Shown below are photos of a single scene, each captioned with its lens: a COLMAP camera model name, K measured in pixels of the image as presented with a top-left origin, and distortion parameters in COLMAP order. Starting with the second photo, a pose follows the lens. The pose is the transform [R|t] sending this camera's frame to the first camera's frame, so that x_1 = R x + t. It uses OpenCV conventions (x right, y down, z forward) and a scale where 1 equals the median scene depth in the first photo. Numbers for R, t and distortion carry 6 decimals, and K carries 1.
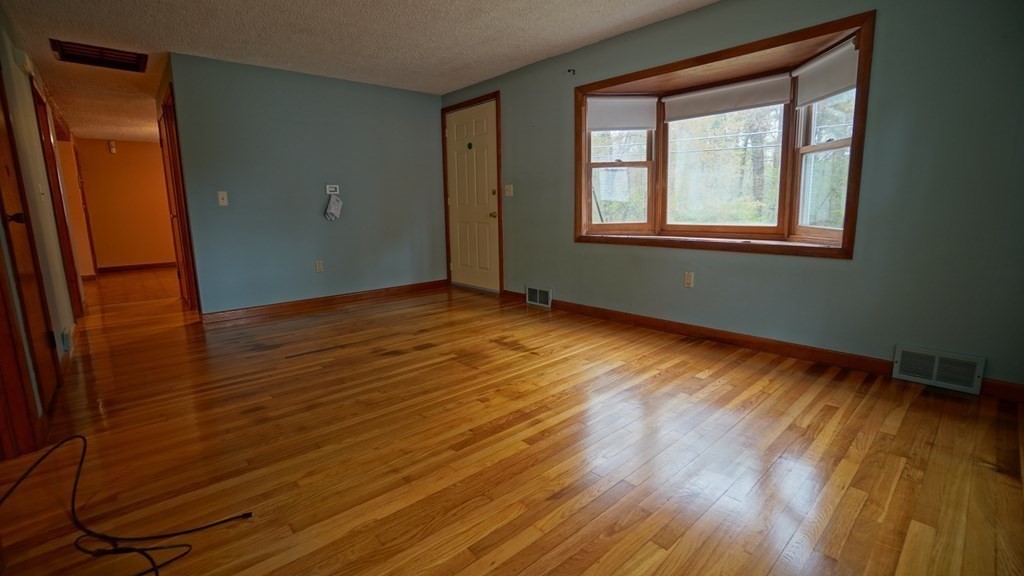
lens RADIAL K [[450.0, 0, 506.8], [0, 450.0, 286.3], [0, 0, 1]] dist [-0.051821, 0.008901]
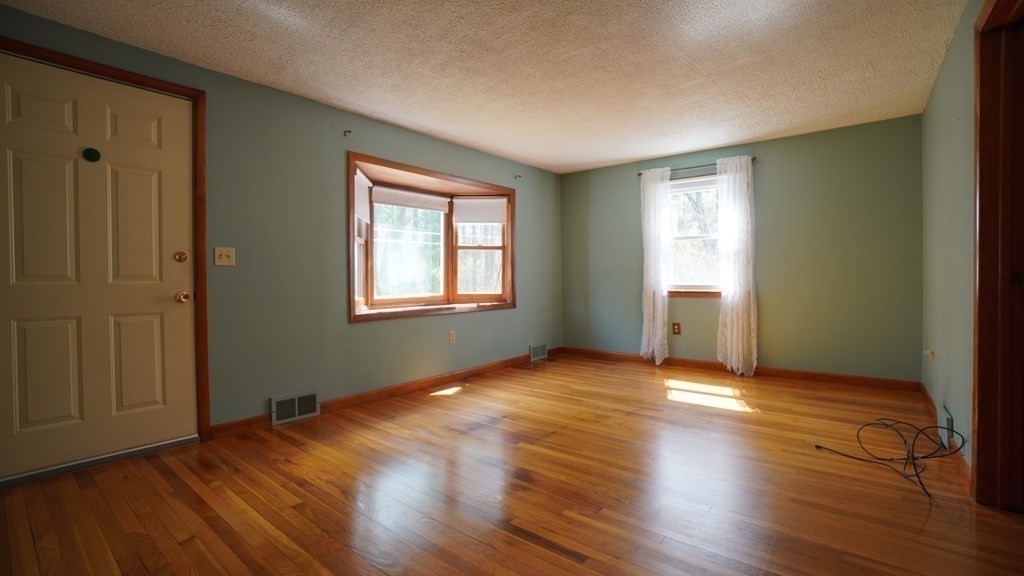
lens RADIAL K [[450.0, 0, 505.8], [0, 450.0, 287.1], [0, 0, 1]] dist [-0.051821, 0.008901]
pose [[-0.139751, 0.002857, 0.990183, -0.772195], [0.192834, 0.980928, 0.024385, -0.135777], [-0.971228, 0.194349, -0.137636, 0.863062]]
